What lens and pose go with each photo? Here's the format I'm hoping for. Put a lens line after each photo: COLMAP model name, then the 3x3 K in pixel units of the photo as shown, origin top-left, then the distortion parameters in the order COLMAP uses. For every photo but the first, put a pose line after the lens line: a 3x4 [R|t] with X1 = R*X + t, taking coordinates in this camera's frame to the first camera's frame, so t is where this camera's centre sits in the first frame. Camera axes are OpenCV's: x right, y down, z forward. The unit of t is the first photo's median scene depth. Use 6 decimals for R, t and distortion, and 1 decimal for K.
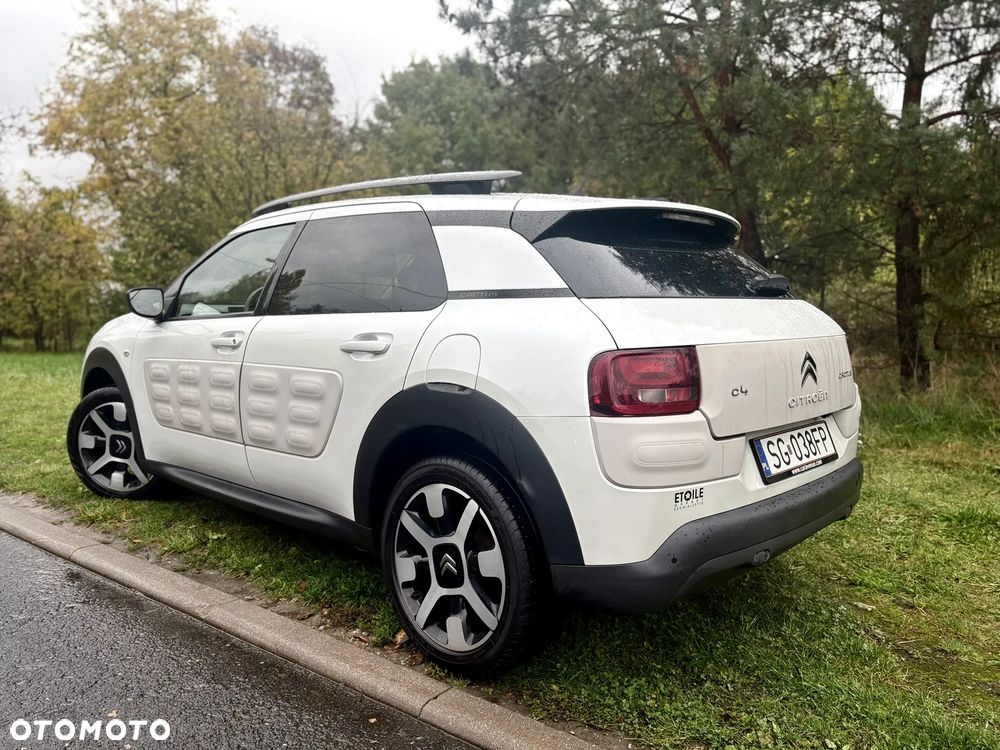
lens RADIAL K [[739.3, 0, 500.0], [0, 739.3, 375.0], [0, 0, 1]] dist [0.049427, -0.057832]
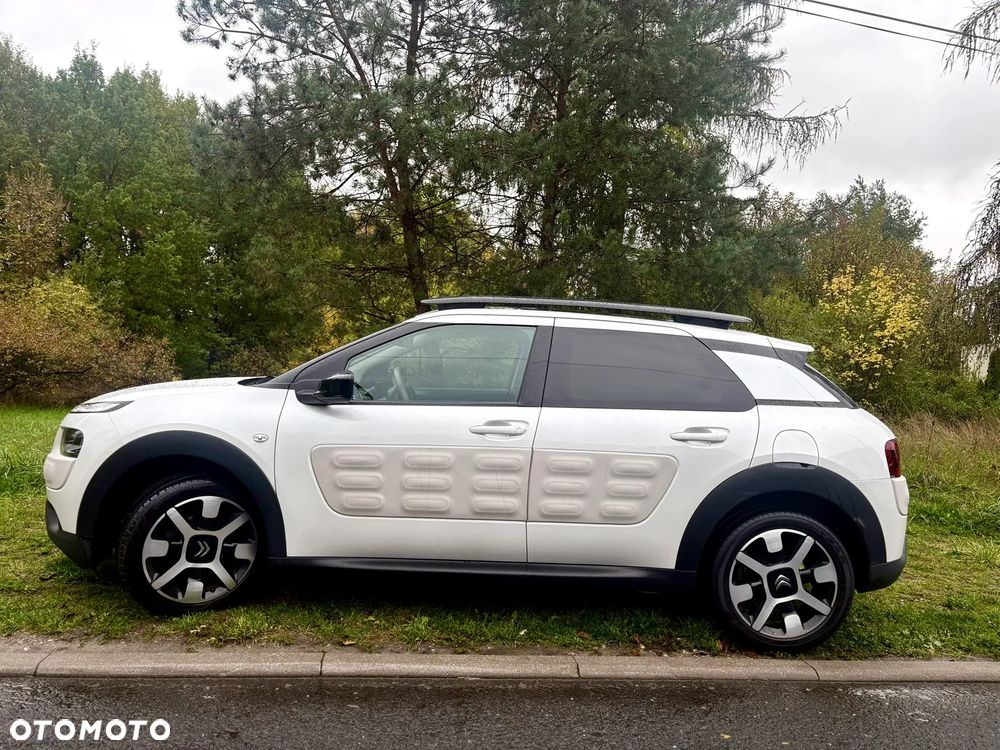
lens RADIAL K [[739.3, 0, 500.0], [0, 739.3, 375.0], [0, 0, 1]] dist [0.049427, -0.057832]
pose [[0.726286, 0.020405, 0.687090, -1.136647], [0.013111, 0.998966, -0.043527, -0.079492], [-0.687268, 0.040622, 0.725267, 0.202093]]
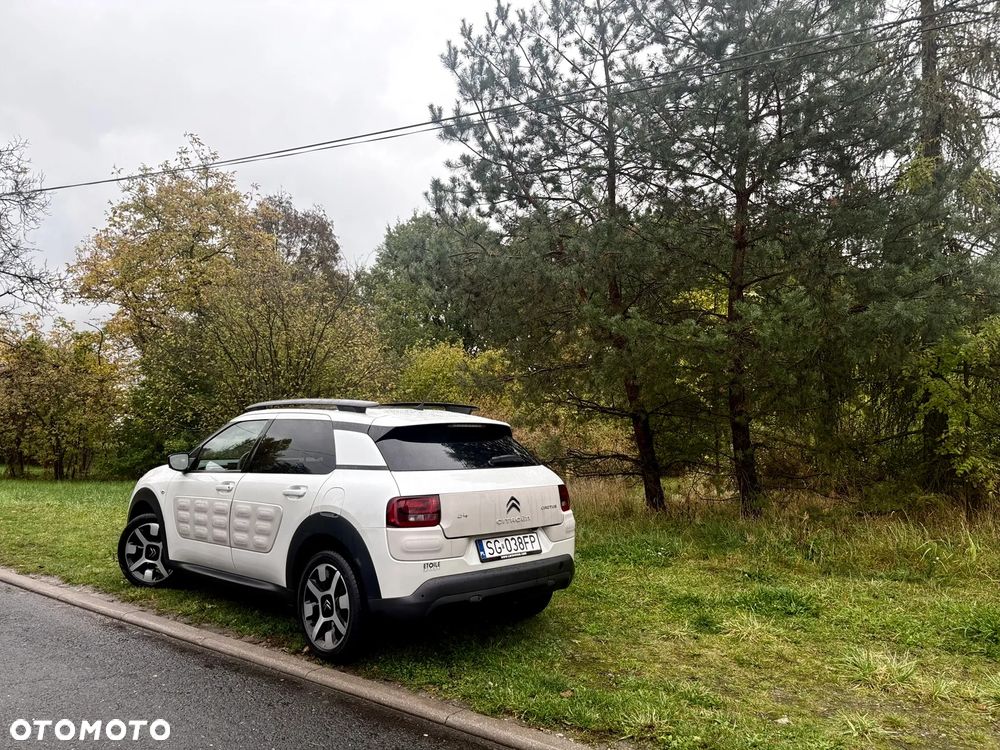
lens RADIAL K [[739.3, 0, 500.0], [0, 739.3, 375.0], [0, 0, 1]] dist [0.049427, -0.057832]
pose [[0.999973, 0.002395, -0.006958, 0.297817], [-0.003523, 0.985962, -0.166934, -0.015190], [0.006460, 0.166954, 0.985943, -0.782097]]
